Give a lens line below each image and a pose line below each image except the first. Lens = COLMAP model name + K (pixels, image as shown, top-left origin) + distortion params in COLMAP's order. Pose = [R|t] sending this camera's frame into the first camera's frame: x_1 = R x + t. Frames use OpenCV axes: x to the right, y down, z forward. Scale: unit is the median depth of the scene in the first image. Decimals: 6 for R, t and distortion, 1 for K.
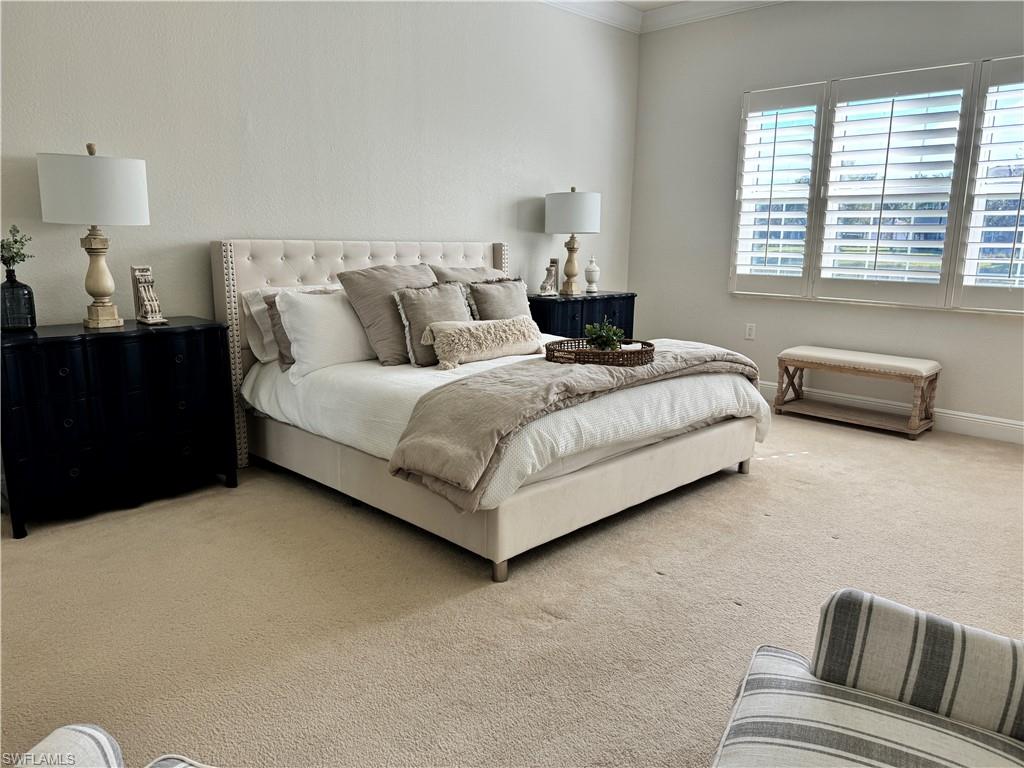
lens RADIAL K [[729.3, 0, 513.3], [0, 729.3, 389.6], [0, 0, 1]] dist [0.005737, -0.025128]
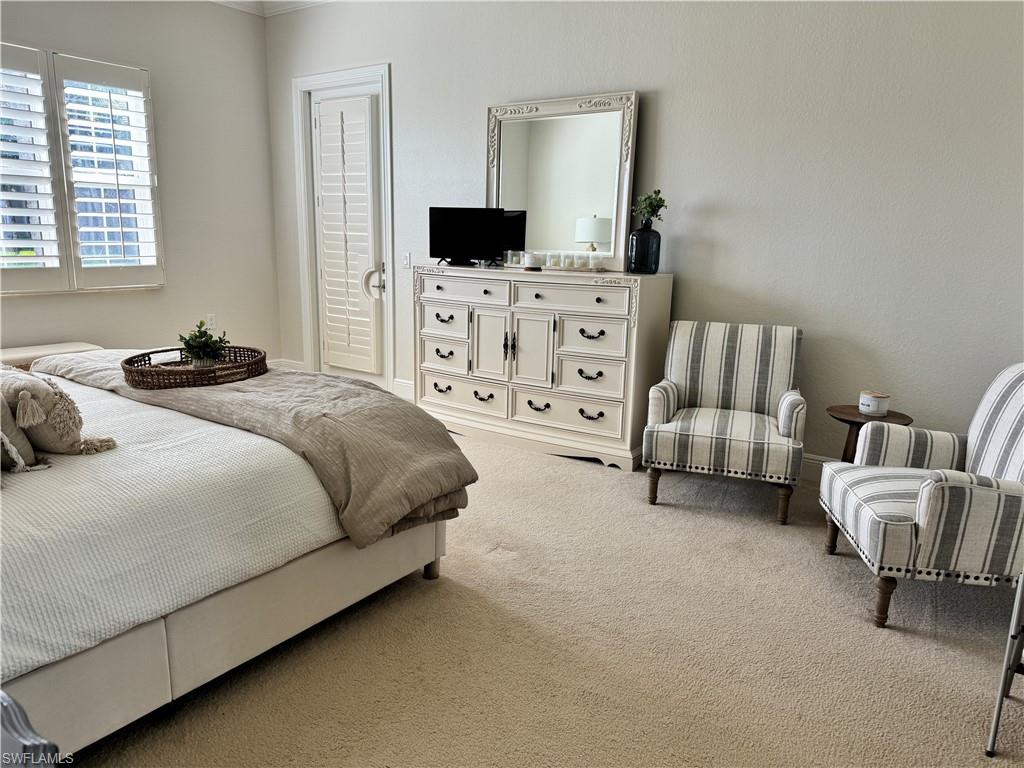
lens RADIAL K [[729.3, 0, 513.3], [0, 729.3, 389.6], [0, 0, 1]] dist [0.005737, -0.025128]
pose [[-0.172156, -0.218506, 0.960530, -0.598079], [0.179271, 0.951855, 0.248664, -0.135611], [-0.968620, 0.215005, -0.124695, 0.611047]]
